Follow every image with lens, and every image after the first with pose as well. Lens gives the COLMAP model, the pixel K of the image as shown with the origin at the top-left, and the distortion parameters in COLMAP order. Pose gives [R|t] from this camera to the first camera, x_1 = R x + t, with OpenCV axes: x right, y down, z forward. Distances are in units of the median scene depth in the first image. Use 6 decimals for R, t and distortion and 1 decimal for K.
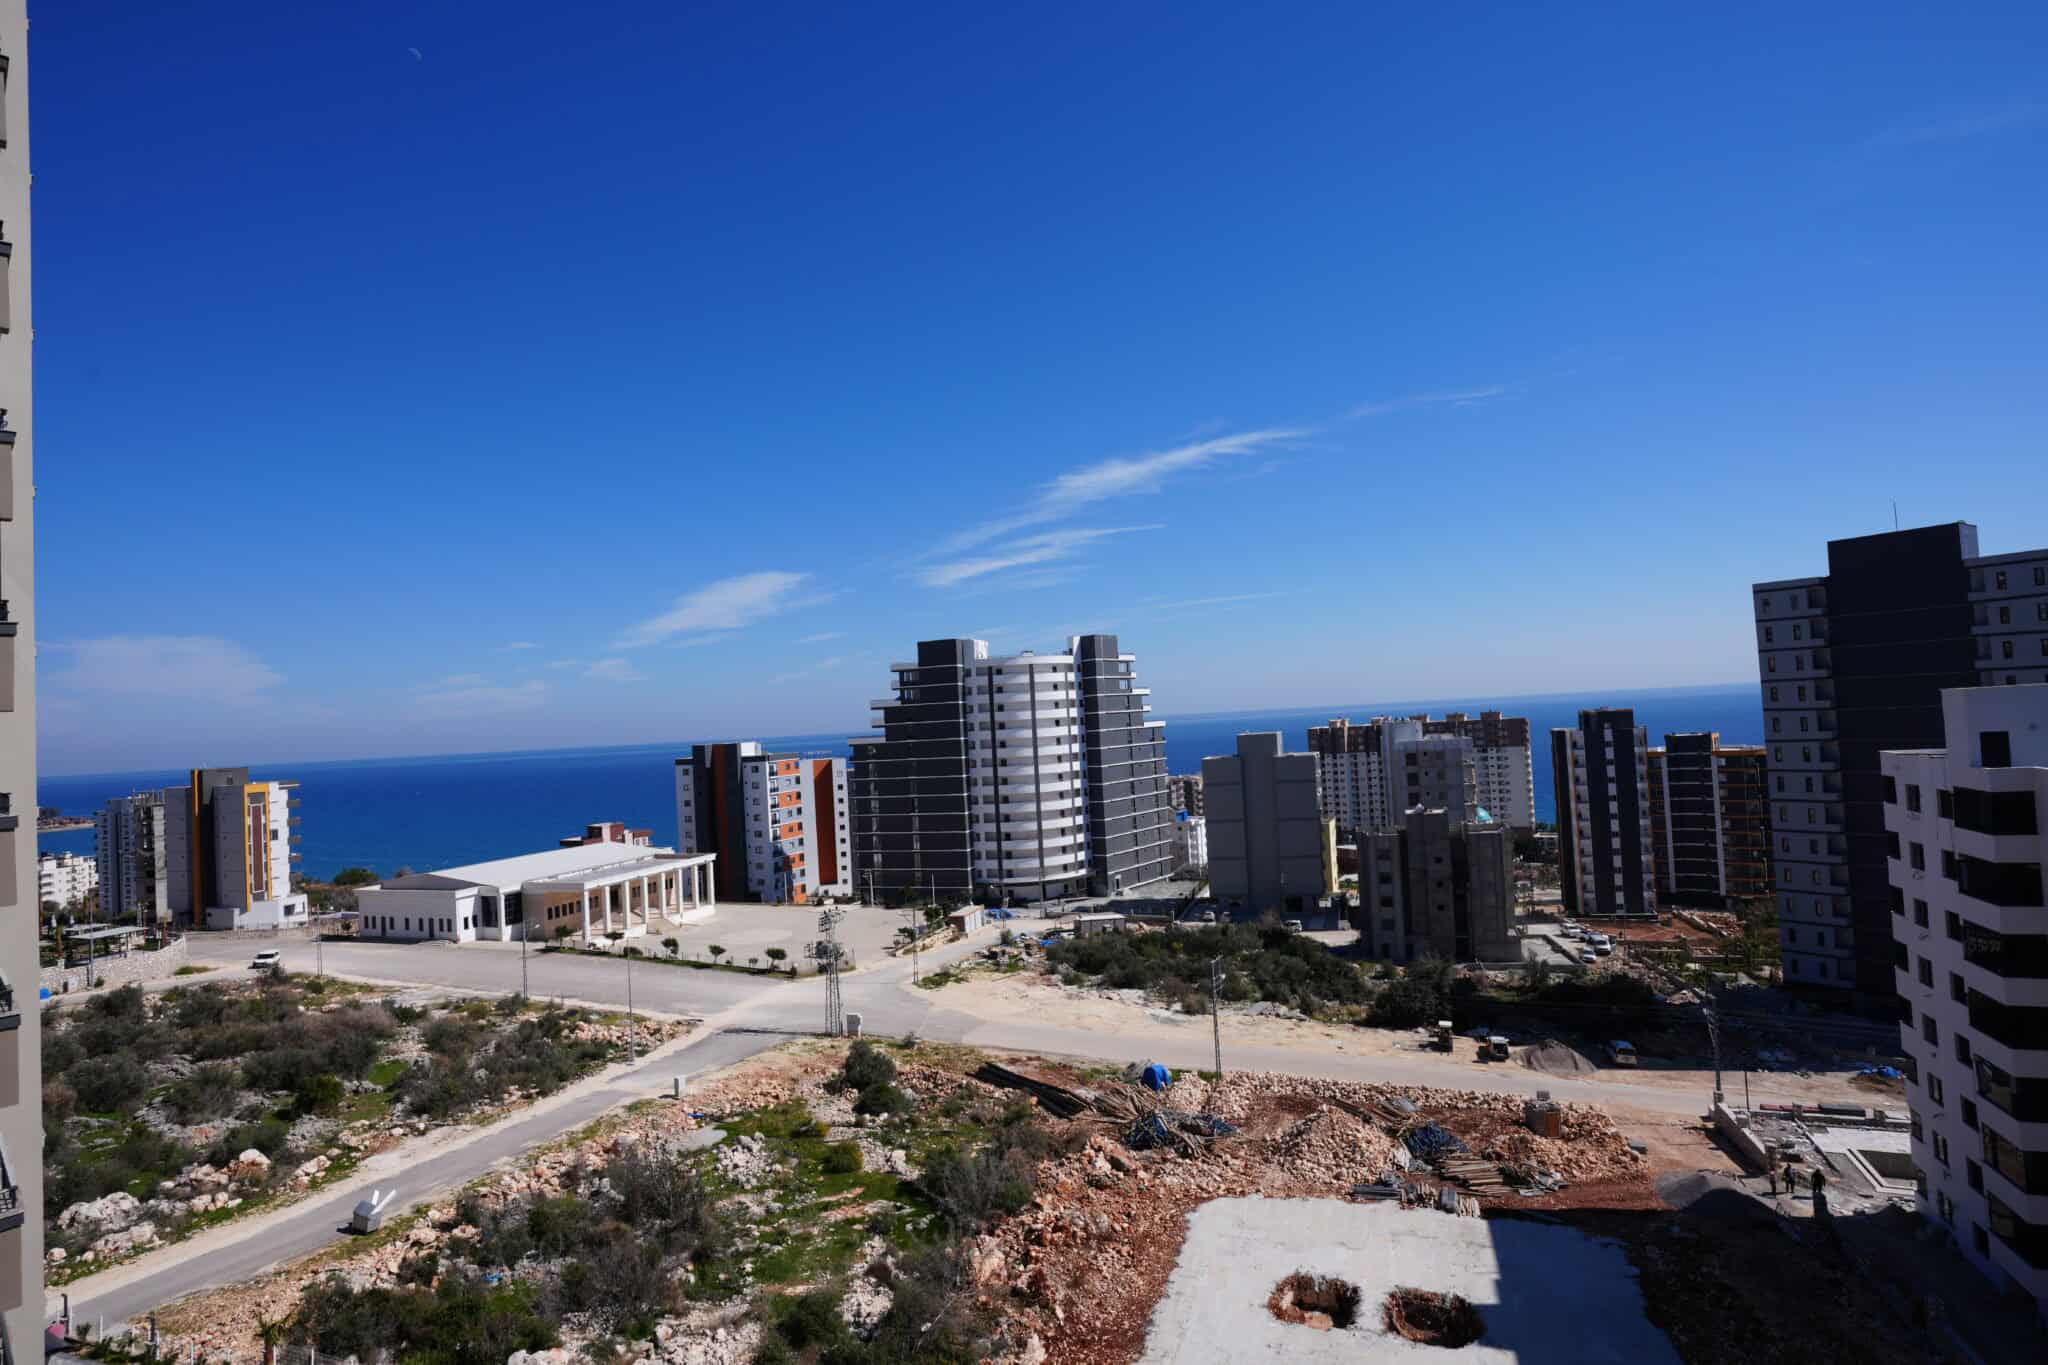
lens RADIAL K [[1033.1, 0, 1021.7], [0, 1033.1, 678.2], [0, 0, 1]] dist [-0.075465, 0.038996]
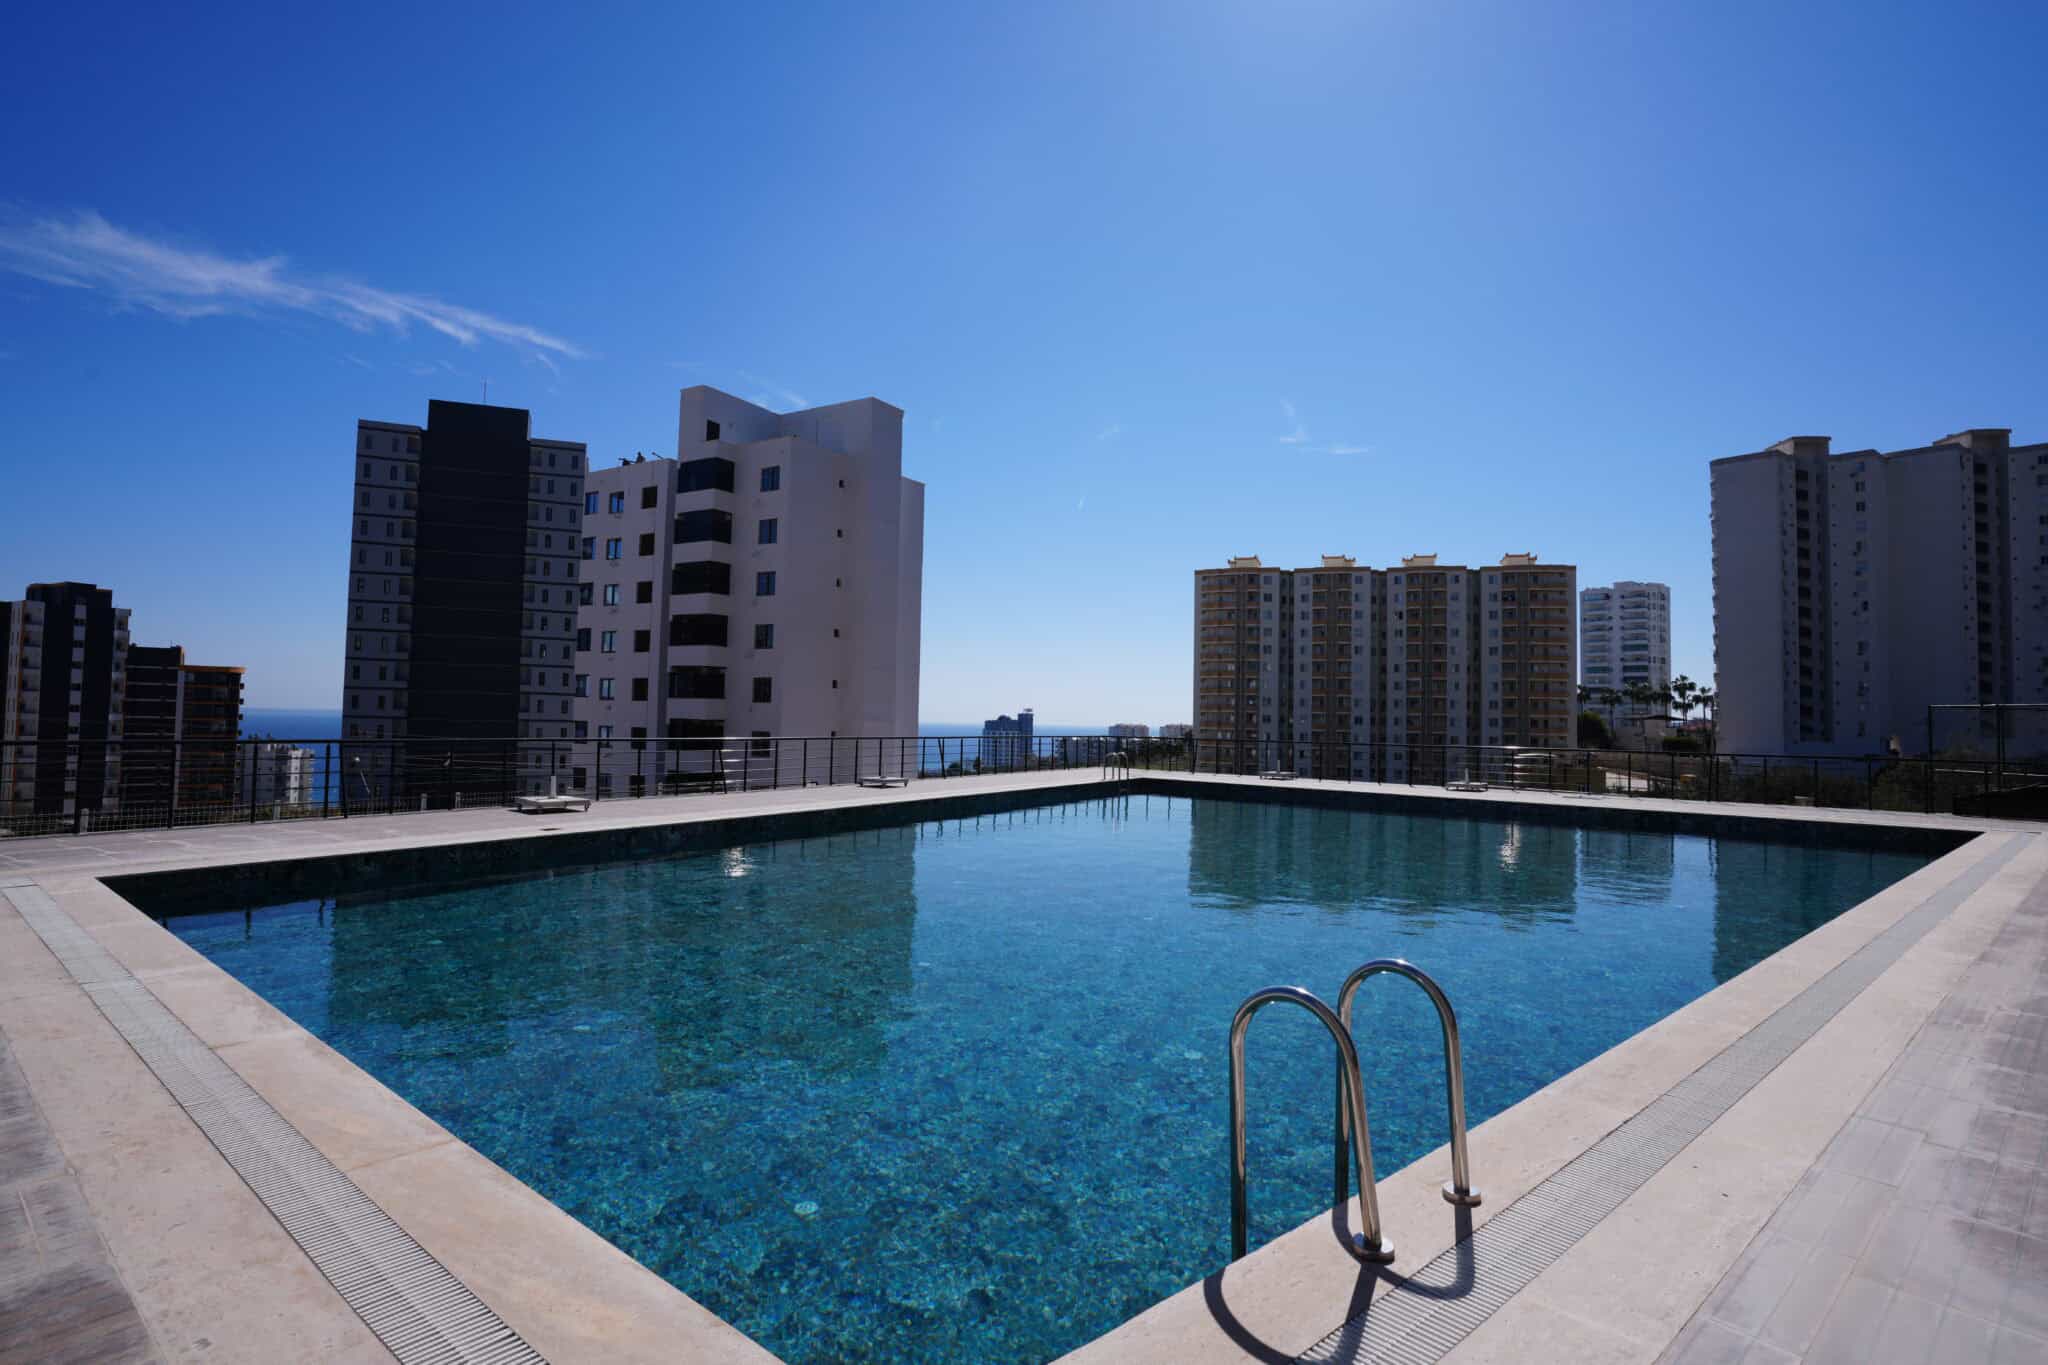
lens RADIAL K [[1003.6, 0, 1034.3], [0, 1003.6, 679.2], [0, 0, 1]] dist [-0.075083, 0.028469]
pose [[0.176592, 0.087379, 0.980398, -0.110742], [-0.062938, 0.995016, -0.077345, 0.237963], [-0.982270, -0.048046, 0.181211, 0.158028]]
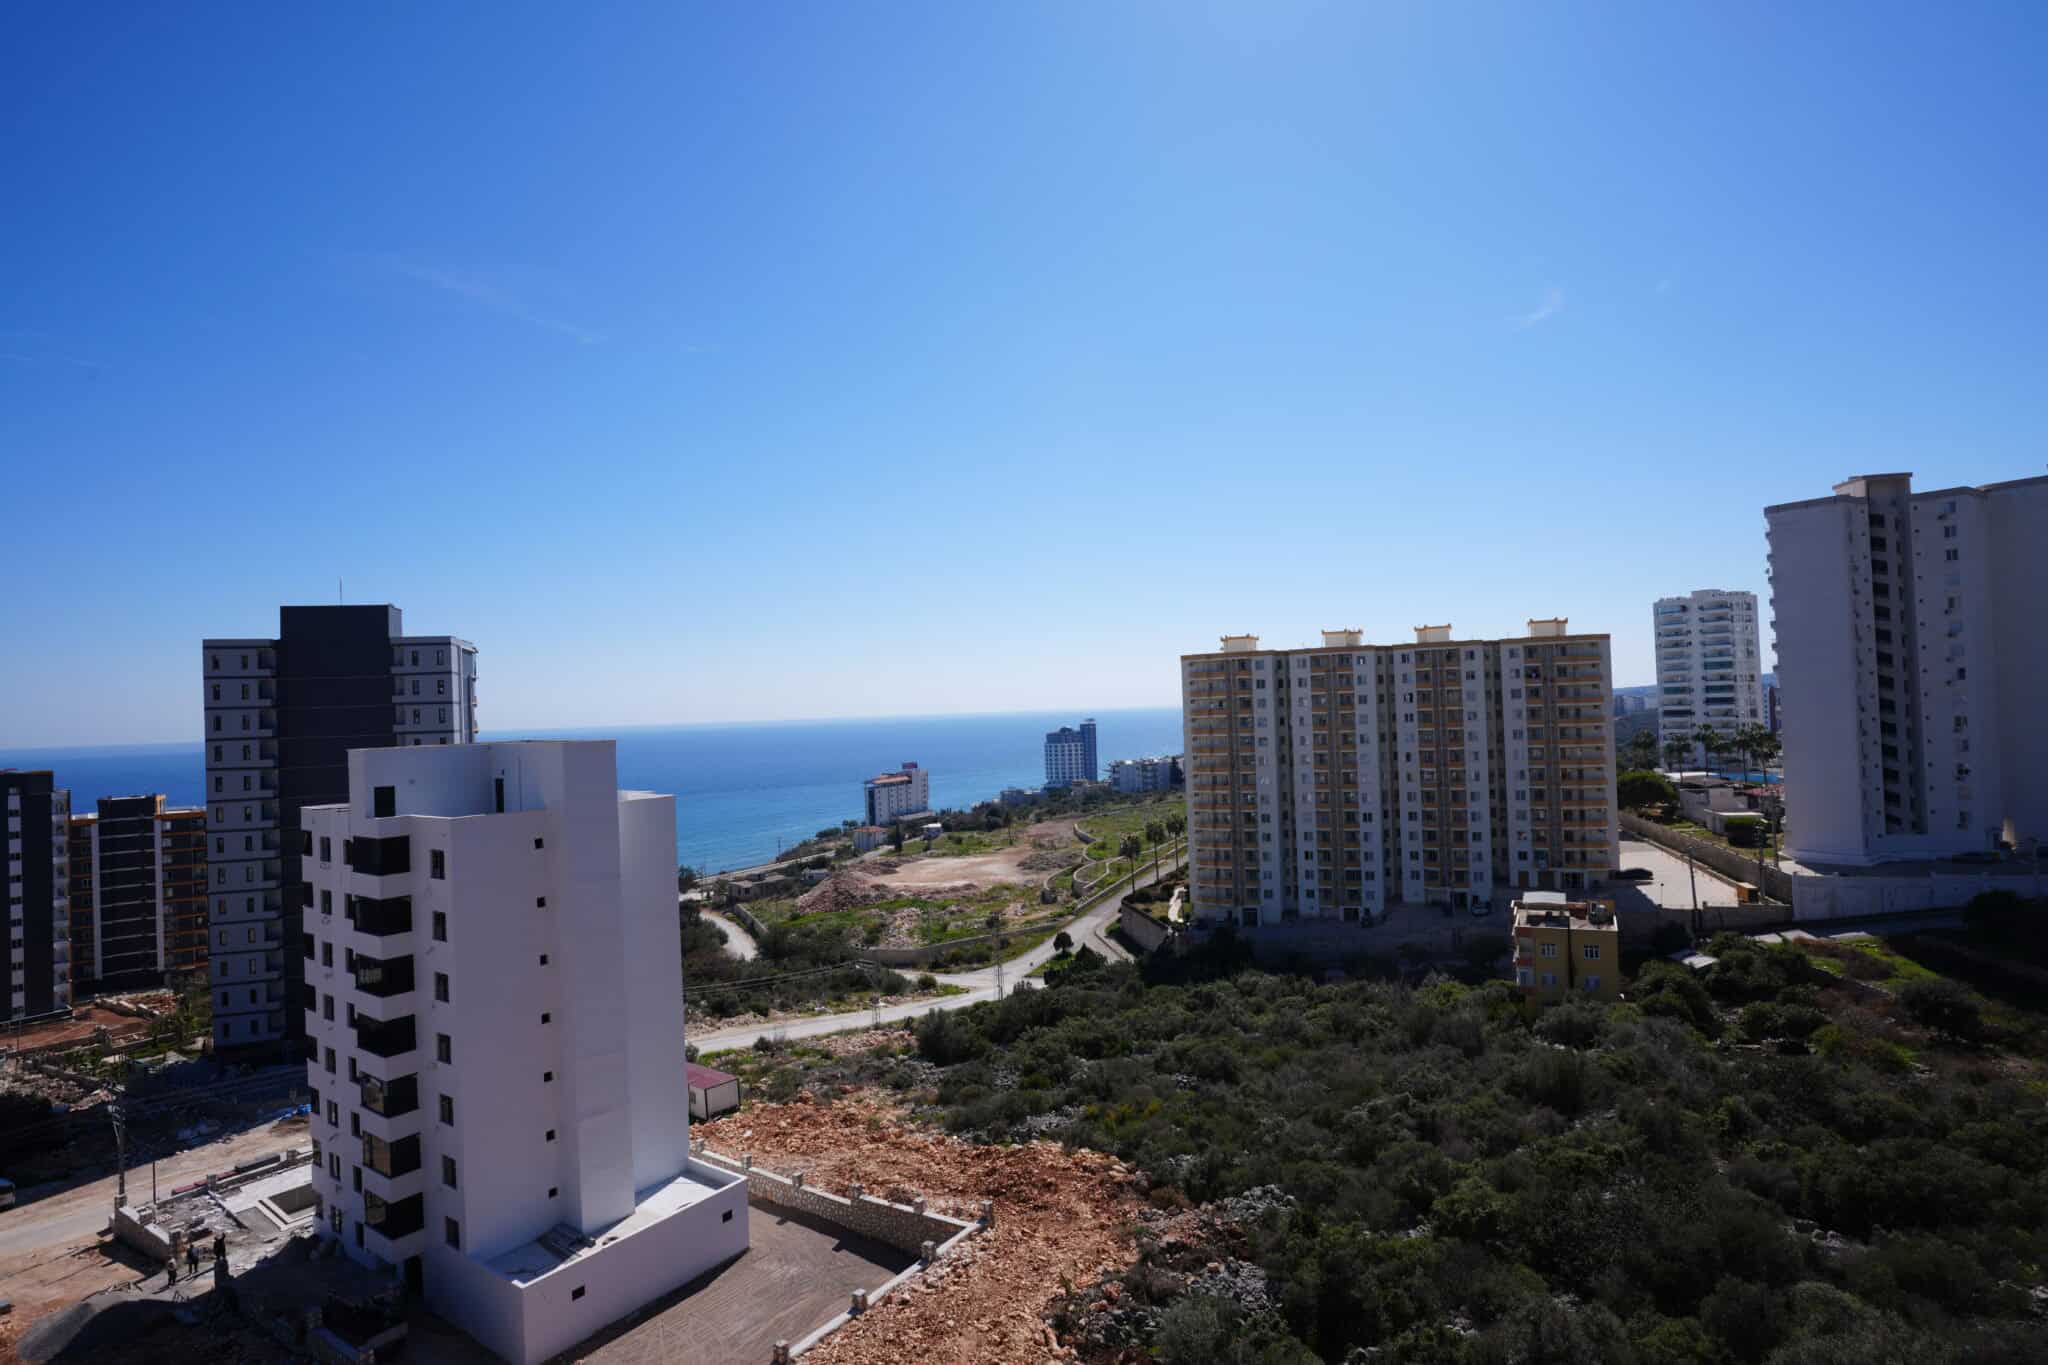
lens RADIAL K [[1033.0, 0, 1019.8], [0, 1033.0, 686.3], [0, 0, 1]] dist [-0.073209, 0.035547]
pose [[0.262310, 0.064699, 0.962812, 0.013433], [-0.015710, 0.997904, -0.062777, -0.000595], [-0.964856, 0.001341, 0.262777, -0.014305]]
